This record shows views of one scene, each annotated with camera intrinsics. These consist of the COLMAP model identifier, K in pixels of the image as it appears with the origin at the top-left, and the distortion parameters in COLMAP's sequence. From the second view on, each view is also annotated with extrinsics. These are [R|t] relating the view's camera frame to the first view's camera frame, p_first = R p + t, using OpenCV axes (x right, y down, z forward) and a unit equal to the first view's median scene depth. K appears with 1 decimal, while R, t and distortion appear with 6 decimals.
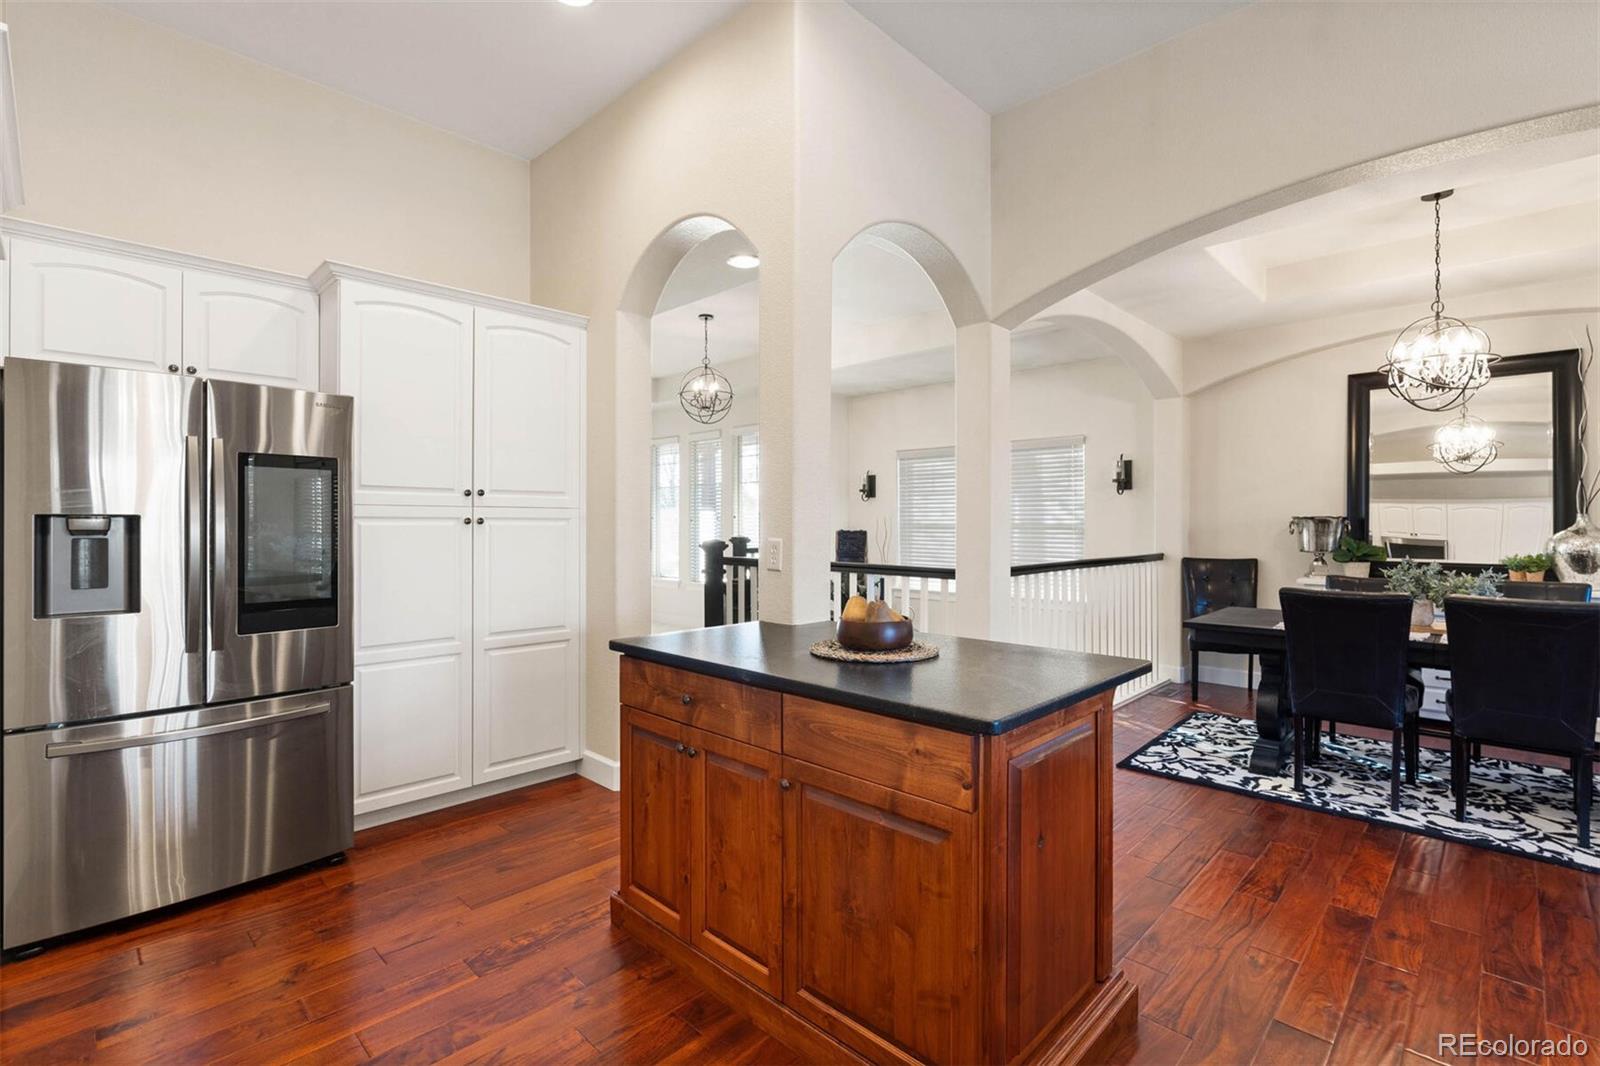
lens RADIAL K [[736.7, 0, 794.0], [0, 736.7, 528.9], [0, 0, 1]] dist [-0.008817, 0.002082]
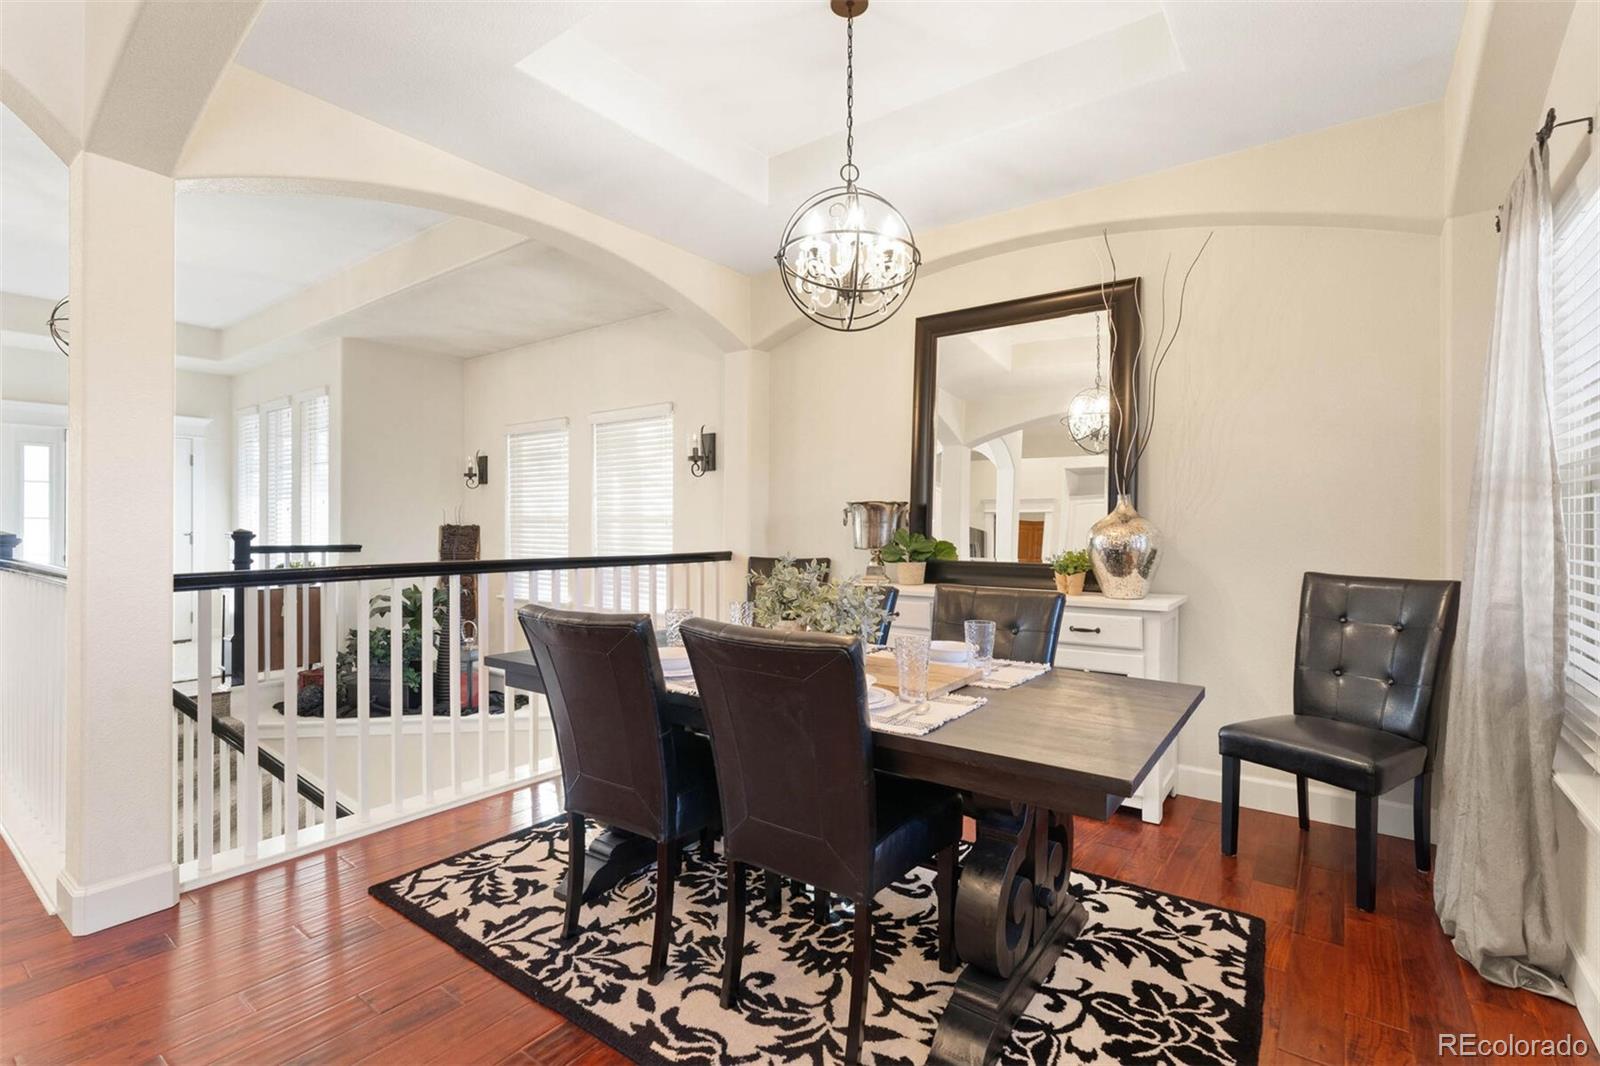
lens RADIAL K [[736.7, 0, 801.0], [0, 736.7, 533.9], [0, 0, 1]] dist [-0.008817, 0.002082]
pose [[0.991489, -0.002377, 0.130171, 0.767078], [0.001331, 0.999966, 0.008121, 0.014125], [-0.130186, -0.007879, 0.991458, 0.353165]]
